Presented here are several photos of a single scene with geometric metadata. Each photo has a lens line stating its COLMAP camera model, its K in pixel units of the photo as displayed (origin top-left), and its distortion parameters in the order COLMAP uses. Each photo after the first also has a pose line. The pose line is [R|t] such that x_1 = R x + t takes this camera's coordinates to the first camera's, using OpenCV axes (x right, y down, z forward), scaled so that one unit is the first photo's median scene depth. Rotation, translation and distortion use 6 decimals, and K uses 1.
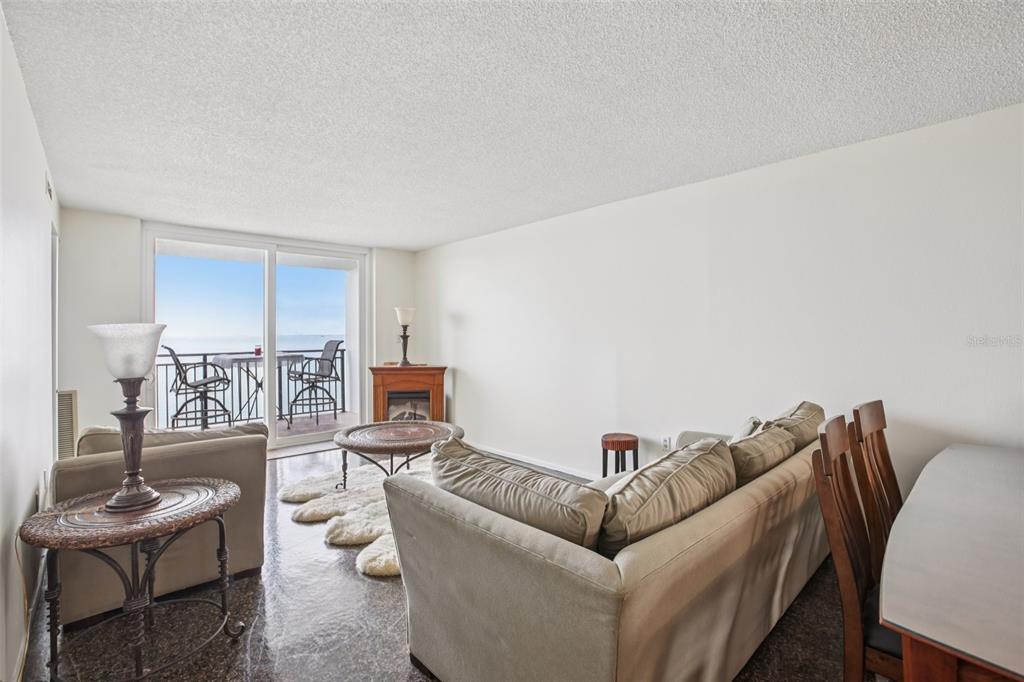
lens RADIAL K [[473.4, 0, 509.2], [0, 473.4, 333.6], [0, 0, 1]] dist [-0.038522, 0.011674]
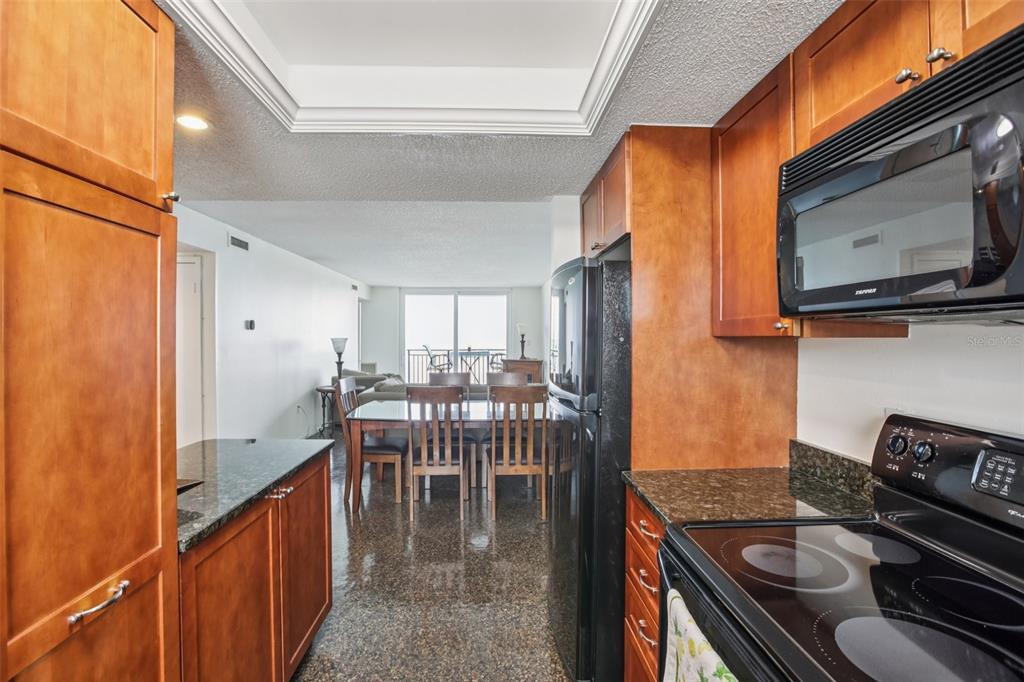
lens RADIAL K [[473.4, 0, 516.1], [0, 473.4, 338.5], [0, 0, 1]] dist [-0.038522, 0.011674]
pose [[0.761582, 0.005588, -0.648045, 0.744184], [-0.004092, 0.999984, 0.003814, -0.008872], [0.648056, -0.000253, 0.761593, -0.243826]]
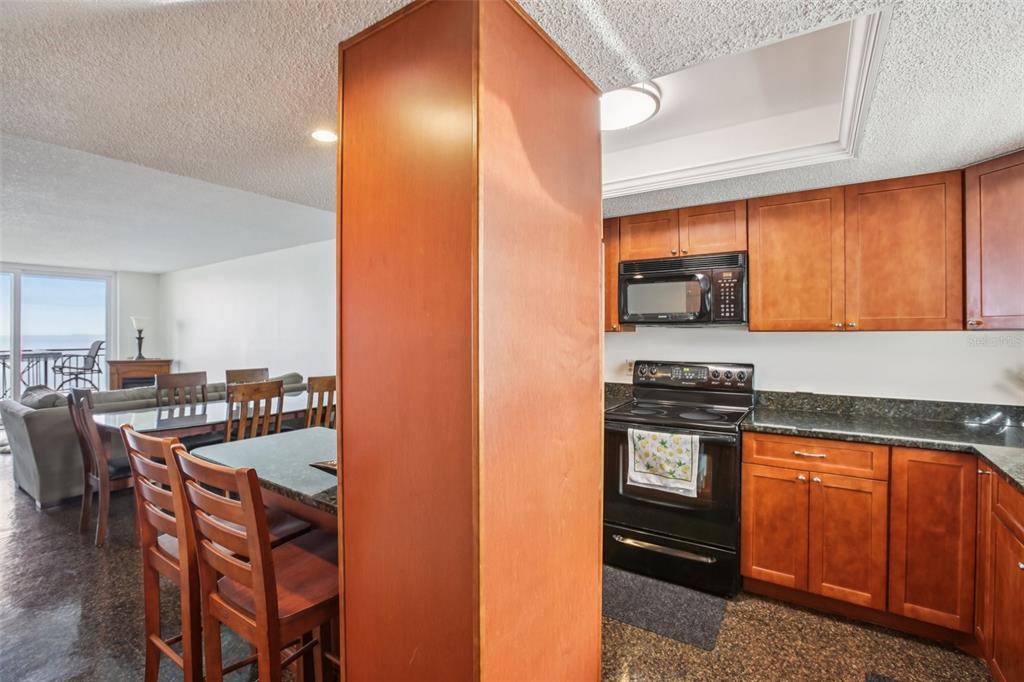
lens RADIAL K [[473.4, 0, 508.0], [0, 473.4, 332.2], [0, 0, 1]] dist [-0.038522, 0.011674]
pose [[0.975215, 0.000204, 0.221258, 0.466620], [0.000077, 0.999999, -0.001264, -0.007993], [-0.221258, 0.001250, 0.975214, -0.489158]]
